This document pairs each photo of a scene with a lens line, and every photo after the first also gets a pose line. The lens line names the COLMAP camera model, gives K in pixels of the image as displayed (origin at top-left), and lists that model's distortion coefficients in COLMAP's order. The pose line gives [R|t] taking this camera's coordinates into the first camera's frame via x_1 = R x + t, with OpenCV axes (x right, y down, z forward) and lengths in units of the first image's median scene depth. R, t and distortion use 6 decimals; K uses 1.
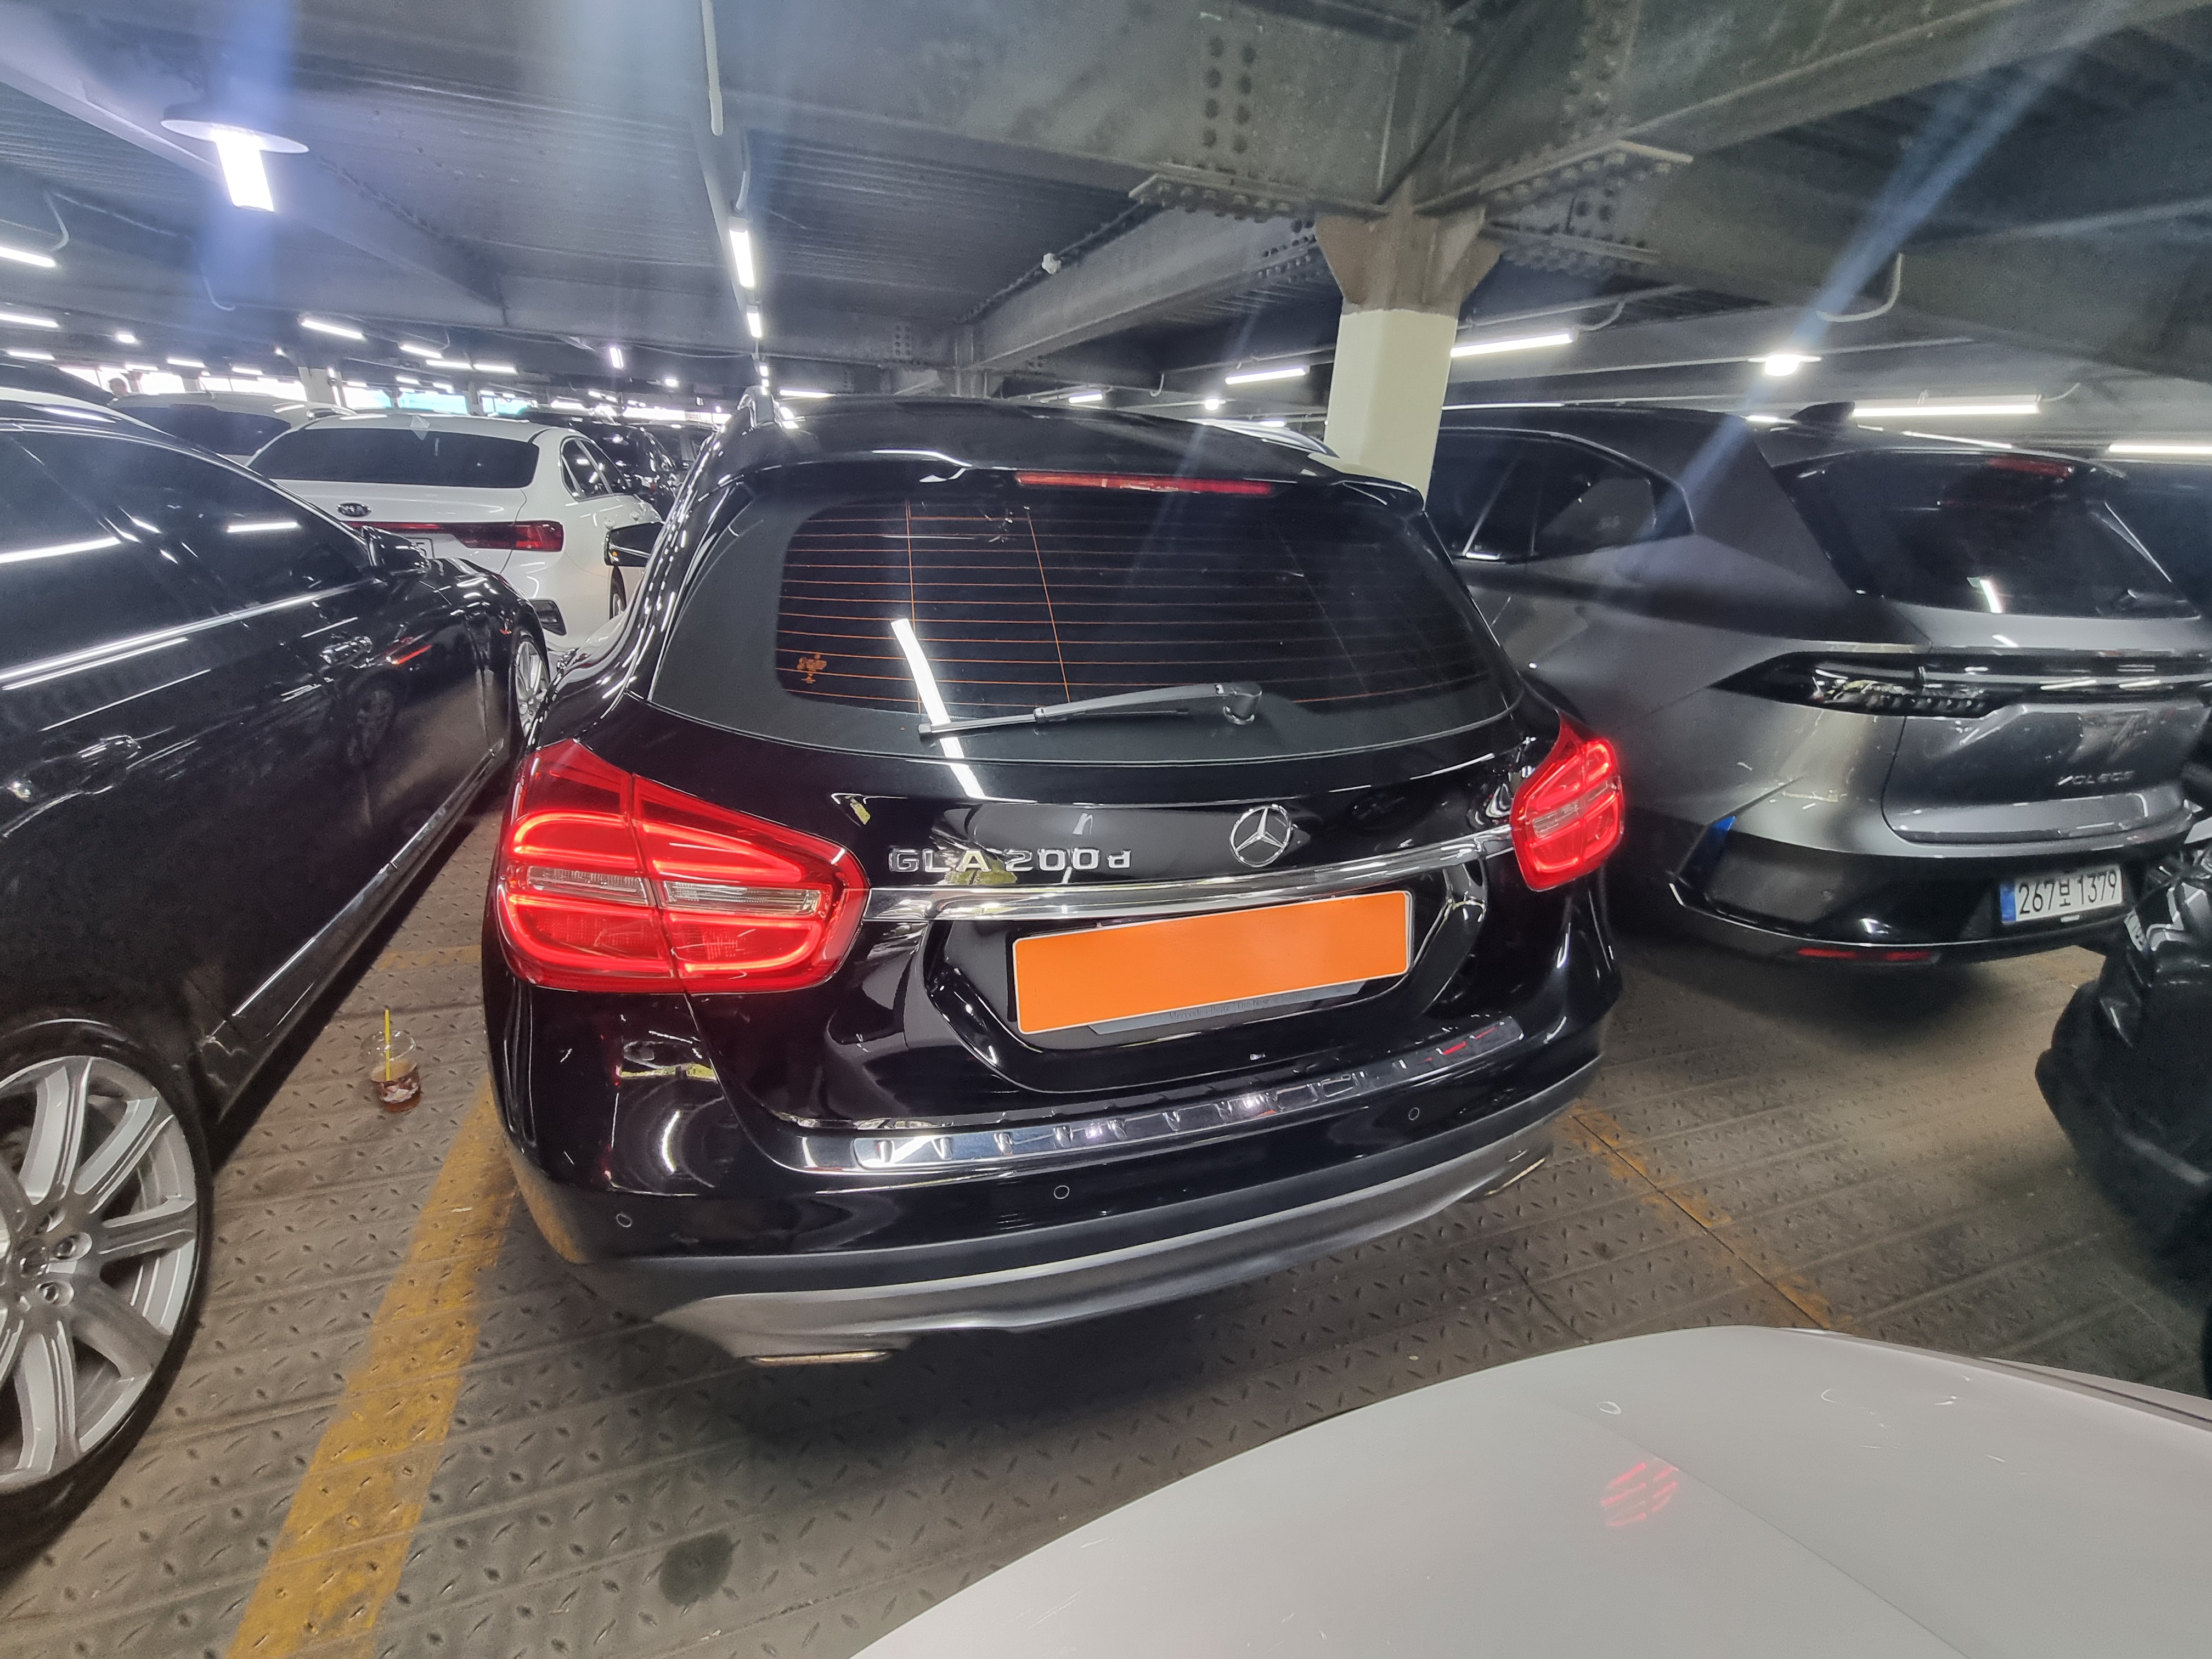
lens RADIAL K [[895.7, 0, 1119.3], [0, 895.7, 828.7], [0, 0, 1]] dist [-0.002018, -0.000873]
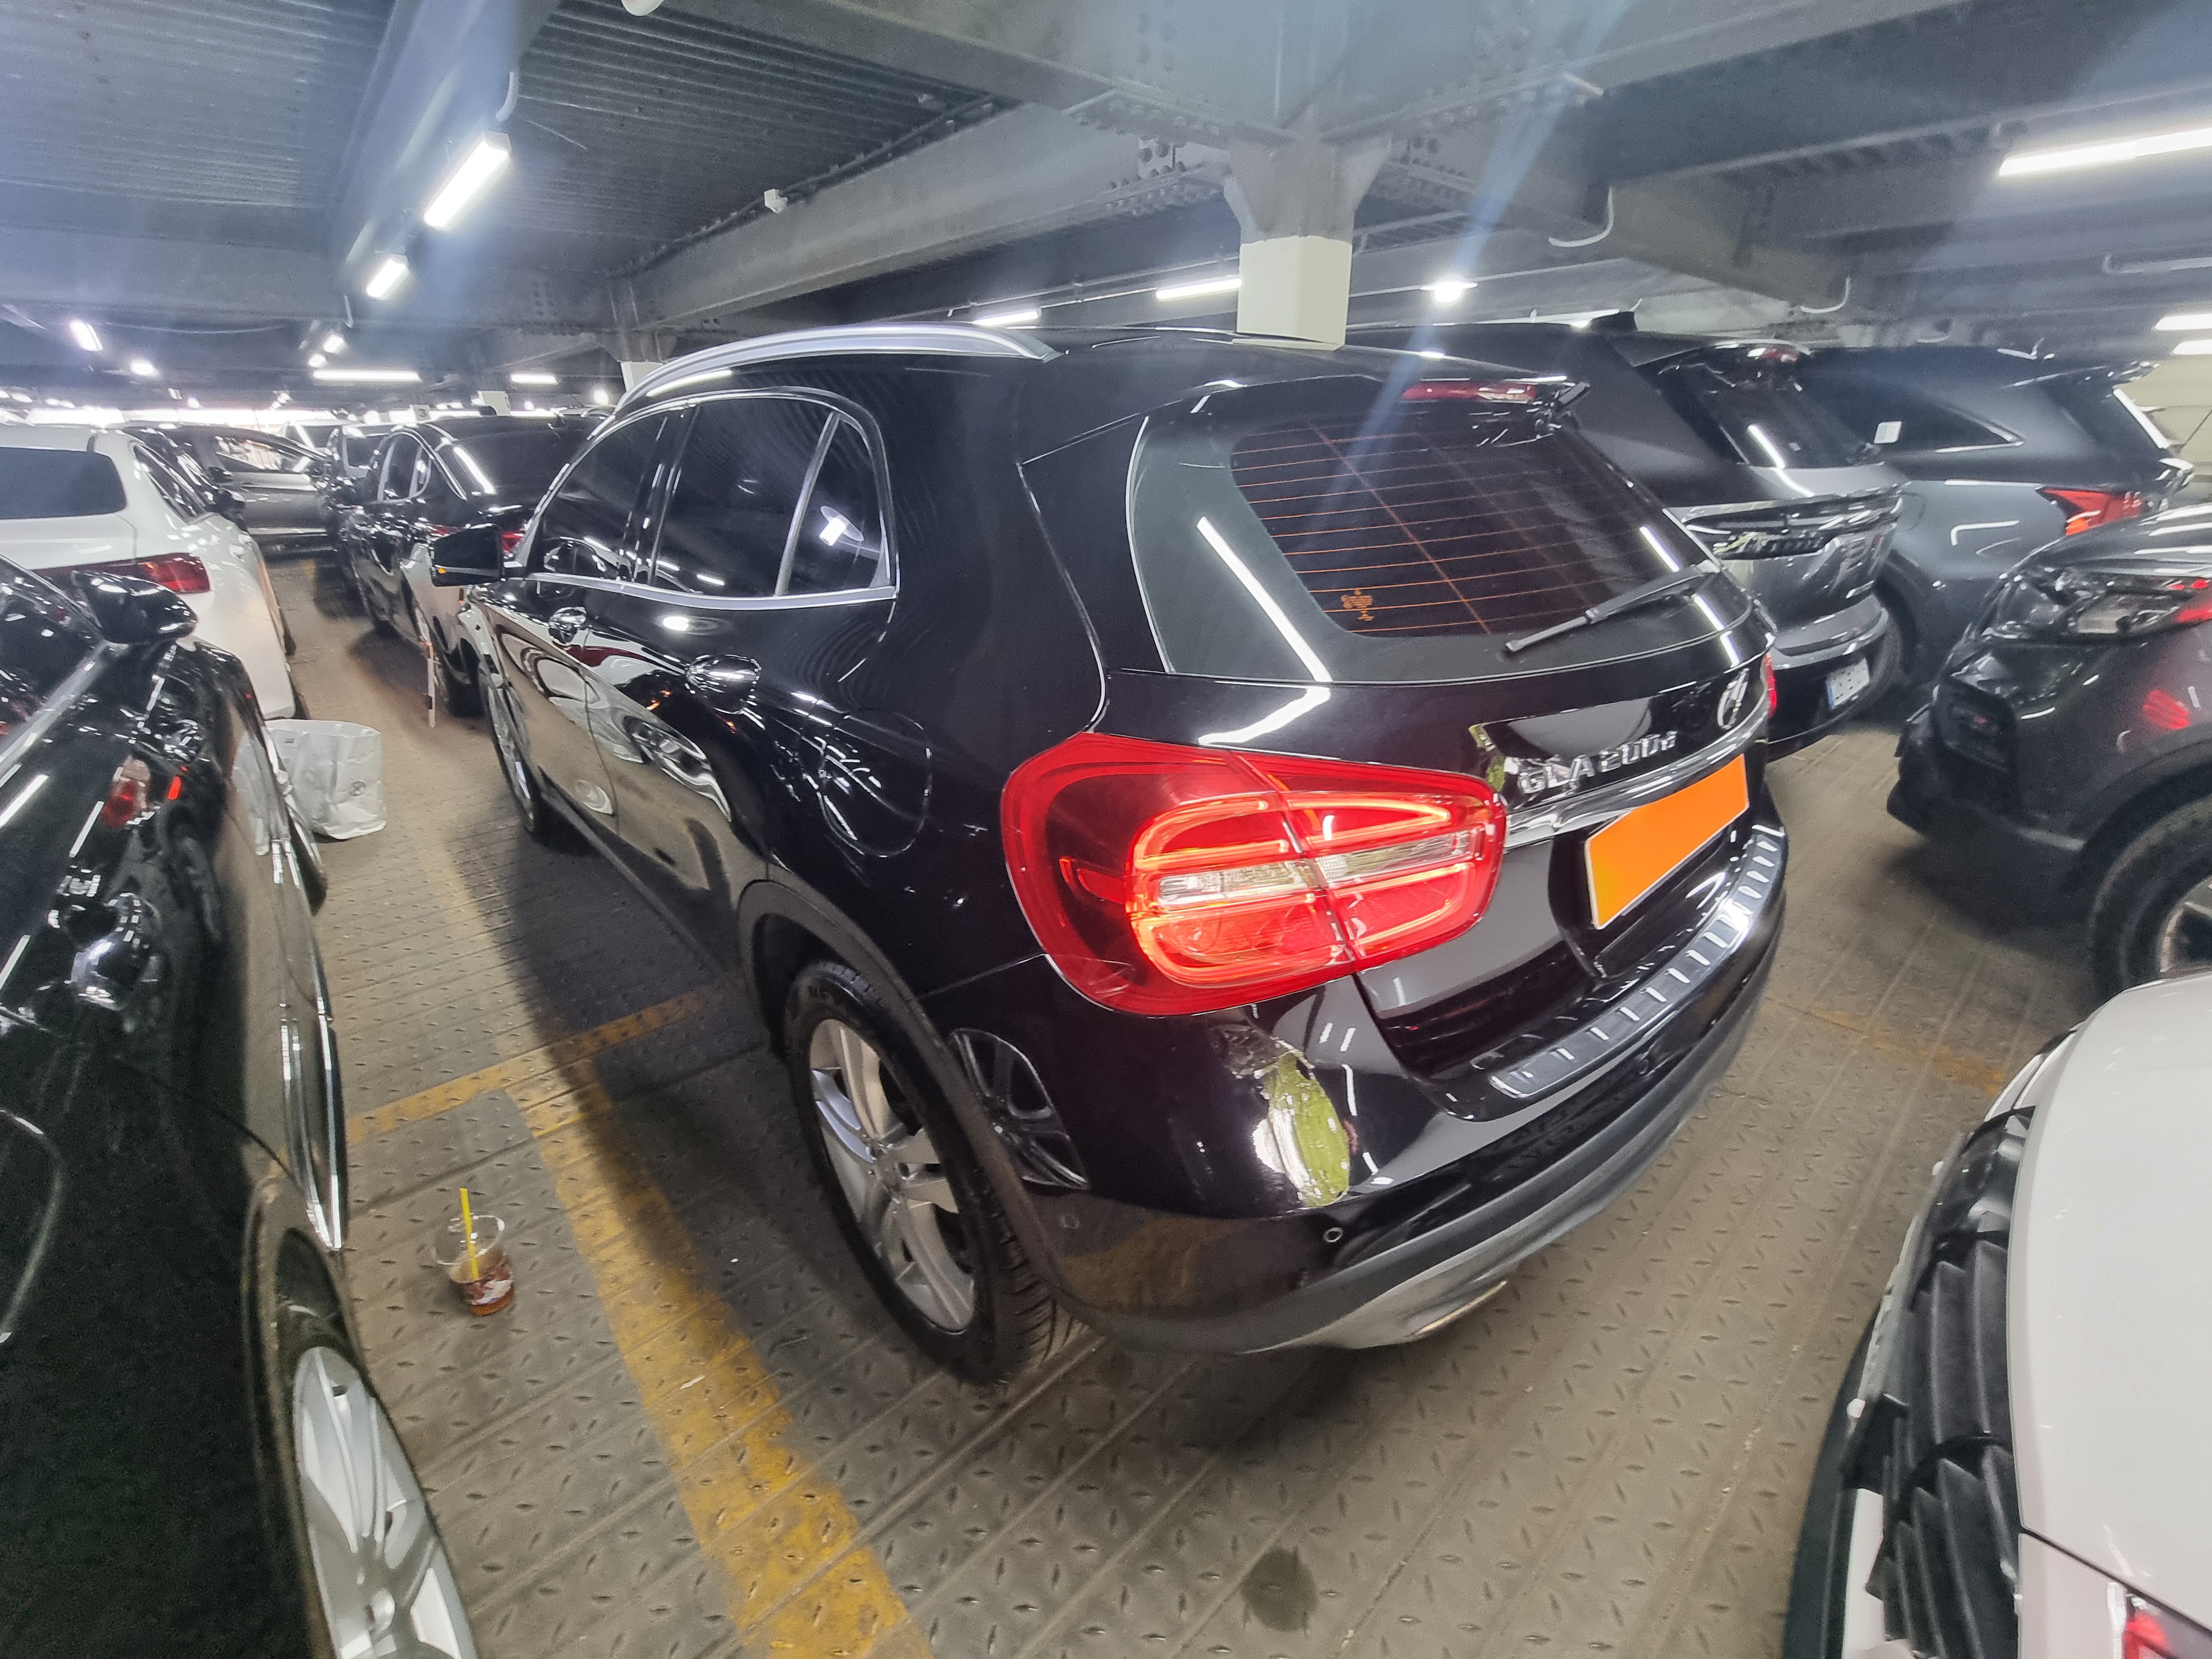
lens RADIAL K [[895.7, 0, 1106.0], [0, 895.7, 829.2], [0, 0, 1]] dist [-0.002018, -0.000873]
pose [[0.924697, -0.216702, 0.313010, -0.422993], [0.203703, 0.976226, 0.074075, -0.034374], [-0.321621, -0.004736, 0.946857, 0.095071]]
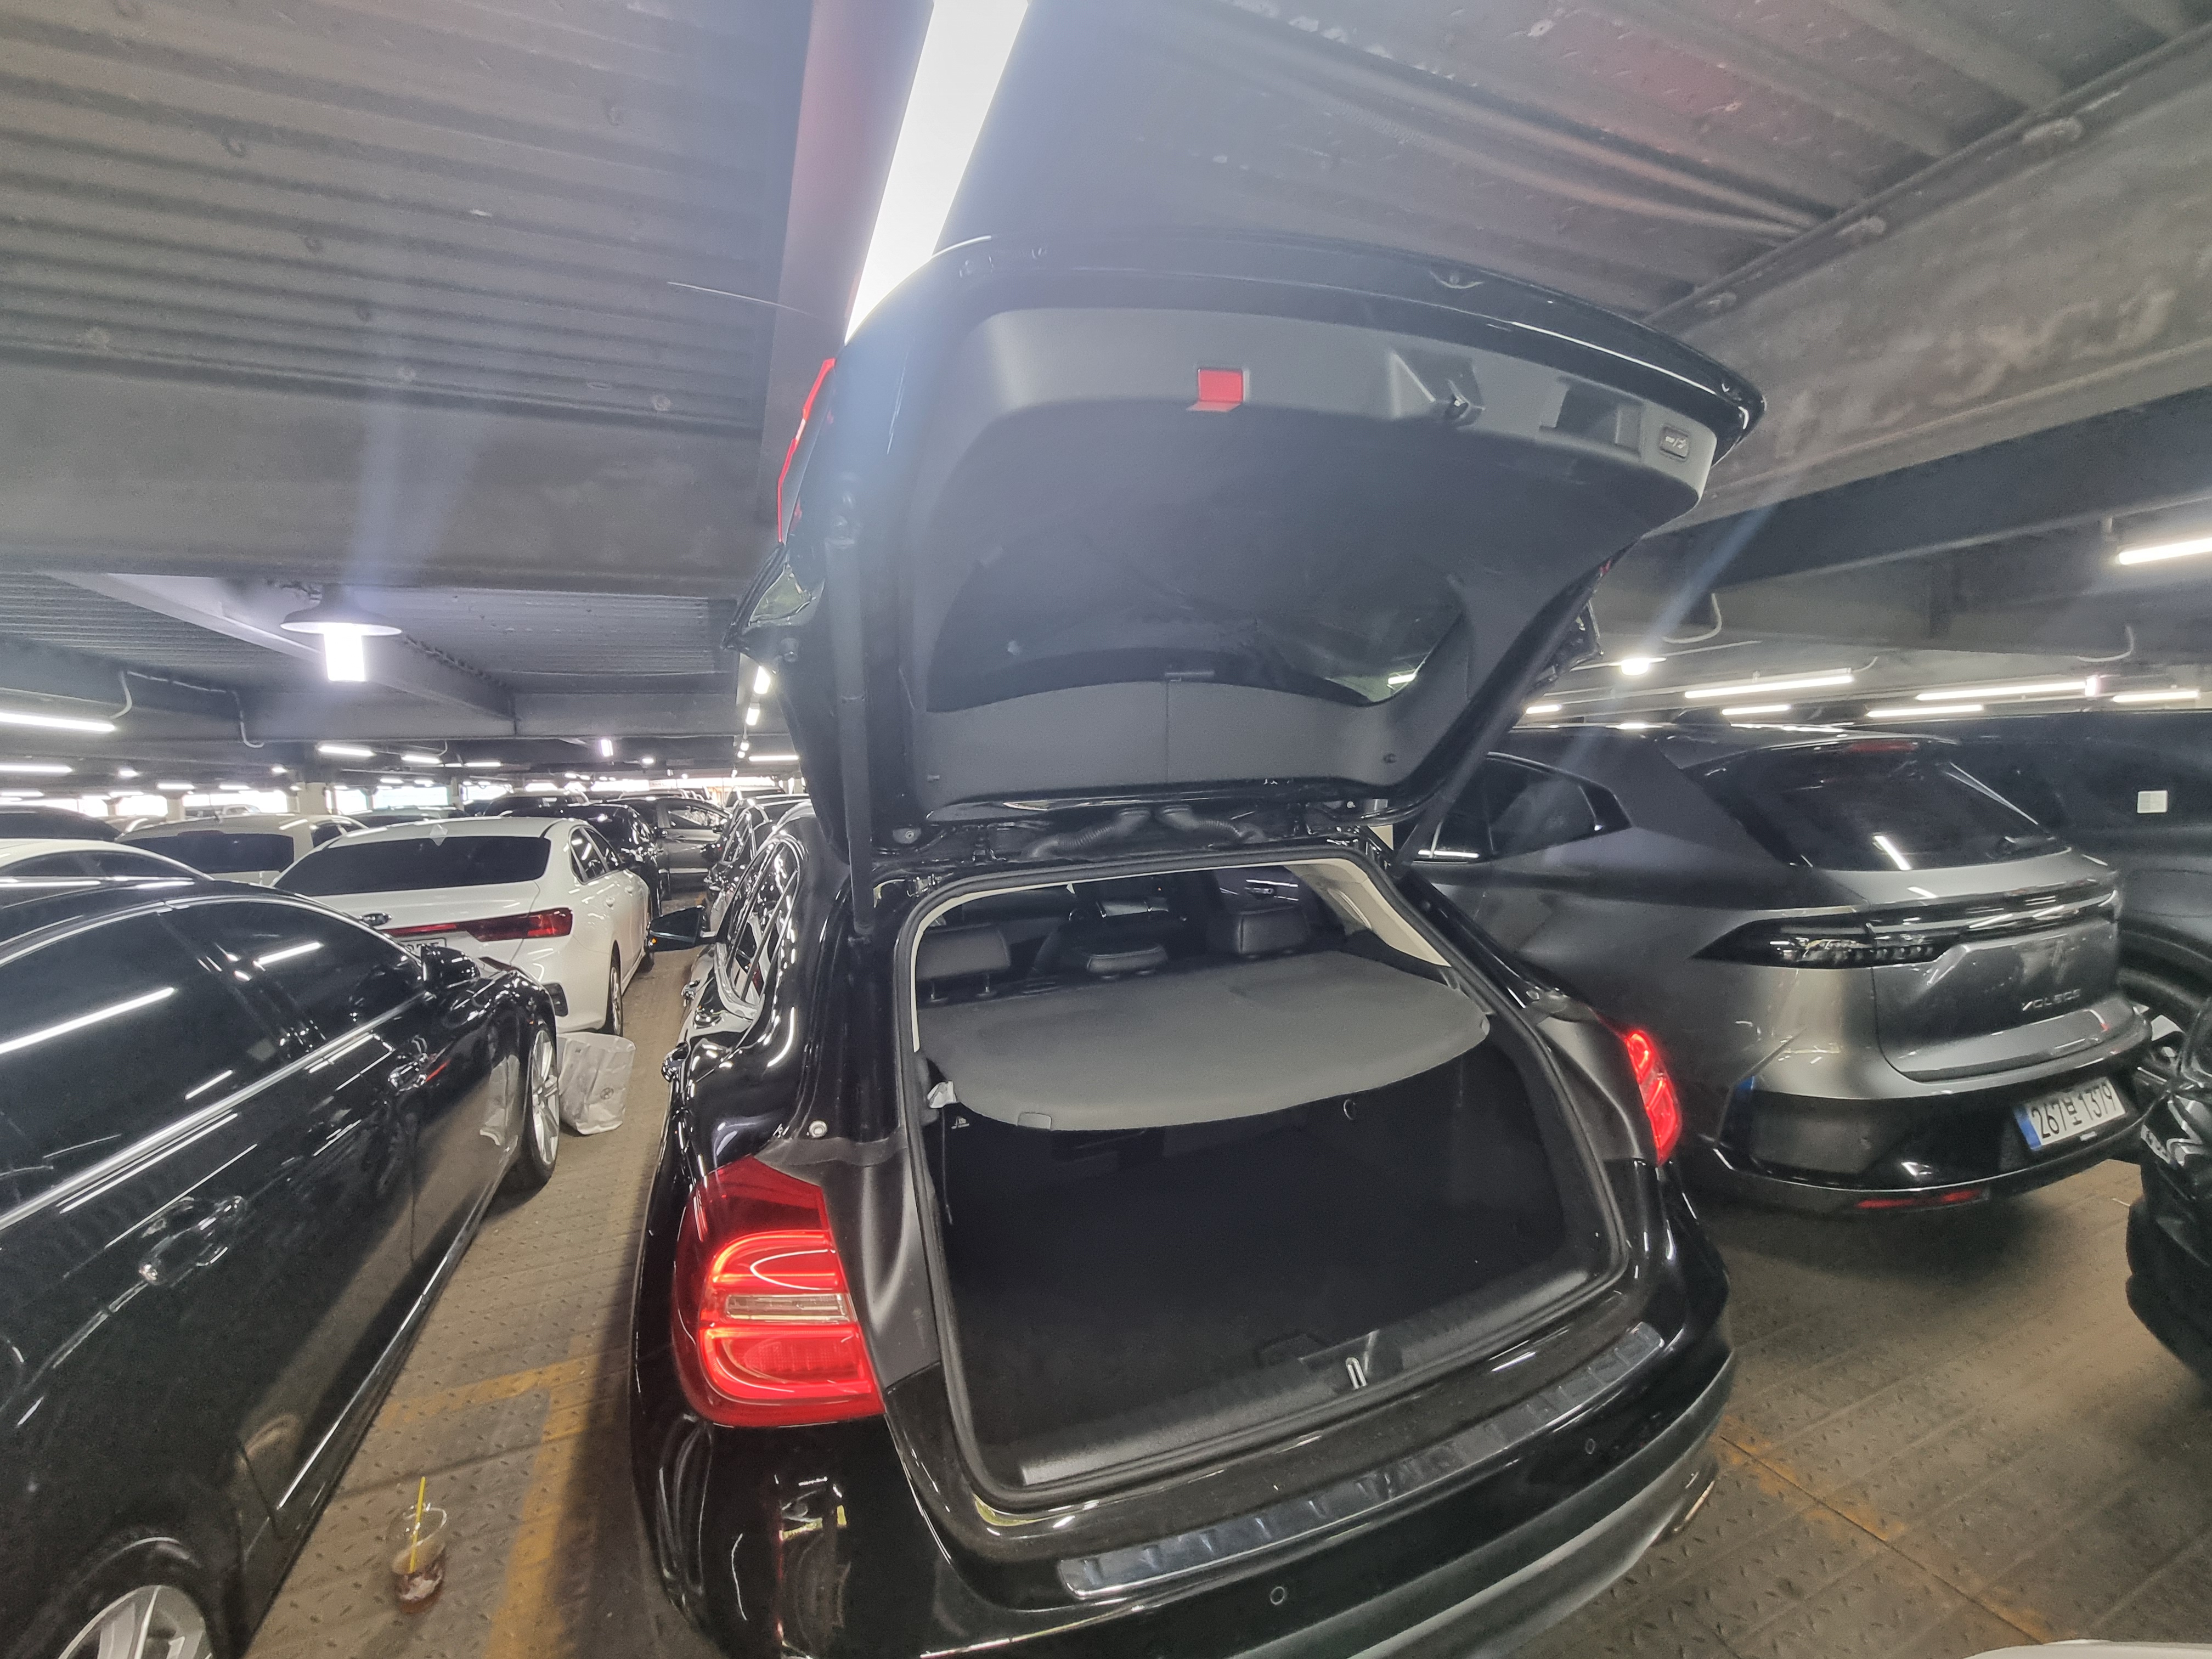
lens RADIAL K [[895.7, 0, 1116.6], [0, 895.7, 826.5], [0, 0, 1]] dist [-0.002018, -0.000873]
pose [[0.992698, -0.102021, 0.064367, -0.098067], [0.117485, 0.938718, -0.324047, -0.035225], [-0.027363, 0.329243, 0.943849, -0.077575]]
